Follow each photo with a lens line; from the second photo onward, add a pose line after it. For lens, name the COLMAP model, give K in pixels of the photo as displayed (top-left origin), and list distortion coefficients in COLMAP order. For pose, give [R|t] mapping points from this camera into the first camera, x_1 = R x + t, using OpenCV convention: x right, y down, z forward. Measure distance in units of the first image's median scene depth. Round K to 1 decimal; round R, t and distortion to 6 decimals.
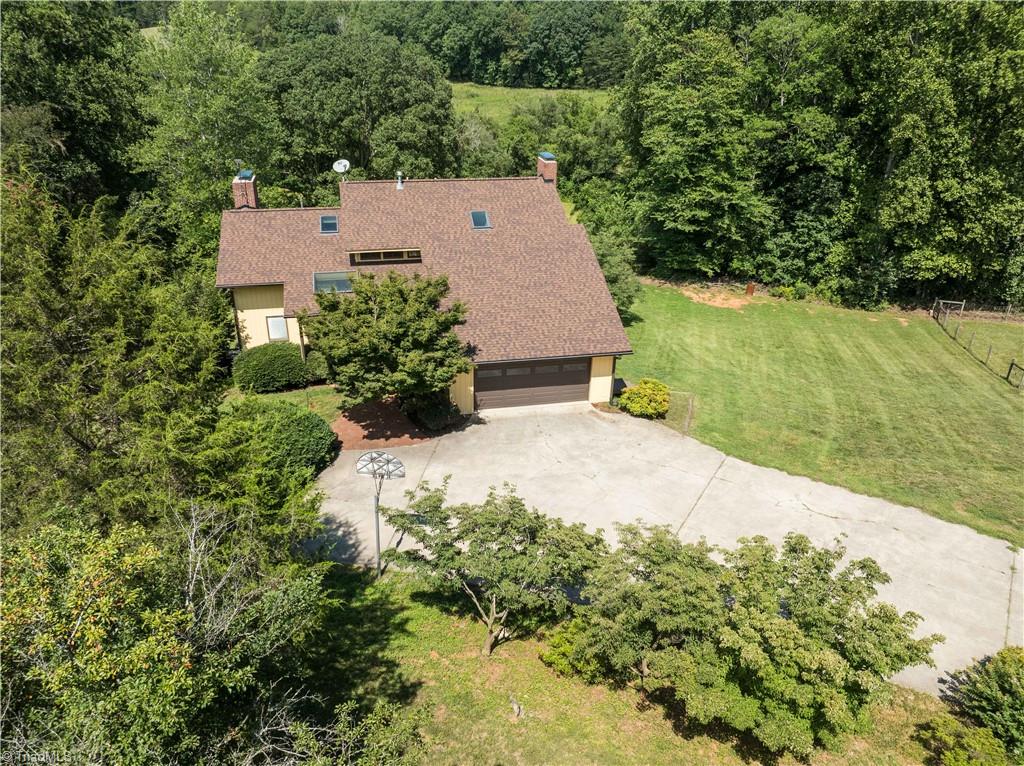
lens RADIAL K [[713.2, 0, 540.4], [0, 713.2, 386.6], [0, 0, 1]] dist [-0.050752, 0.003078]
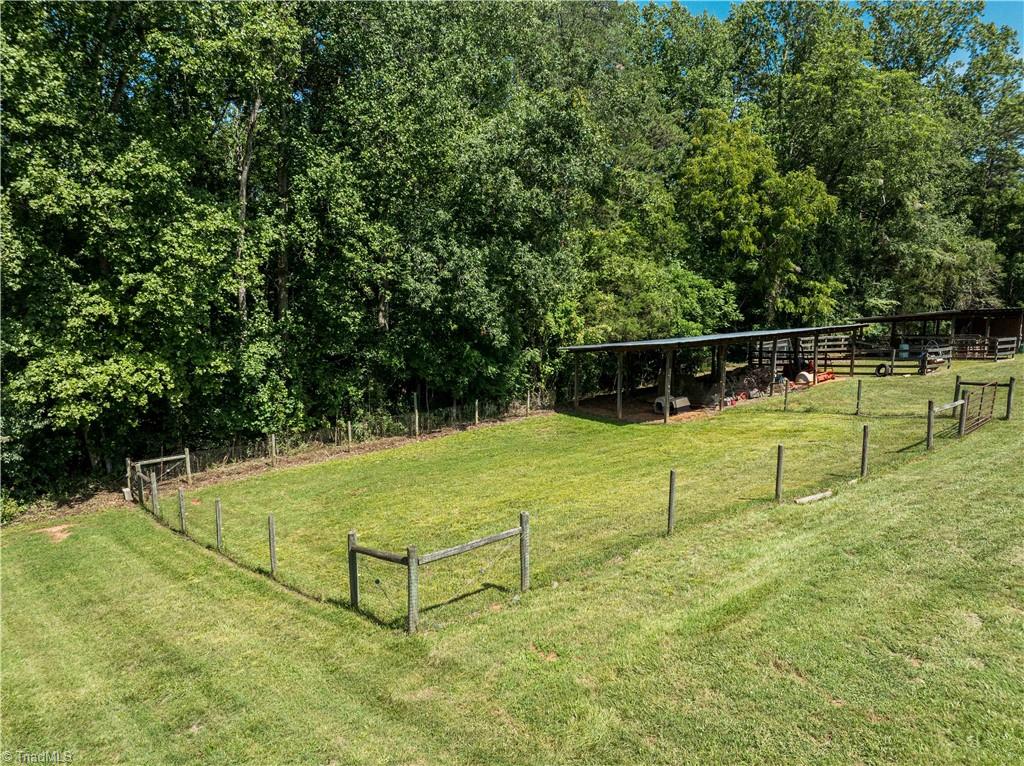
lens RADIAL K [[713.2, 0, 540.4], [0, 713.2, 386.6], [0, 0, 1]] dist [-0.050752, 0.003078]
pose [[0.538037, -0.151329, 0.829226, 0.358615], [0.383151, 0.920156, -0.080681, -0.031970], [-0.750808, 0.361128, 0.553059, 0.558318]]
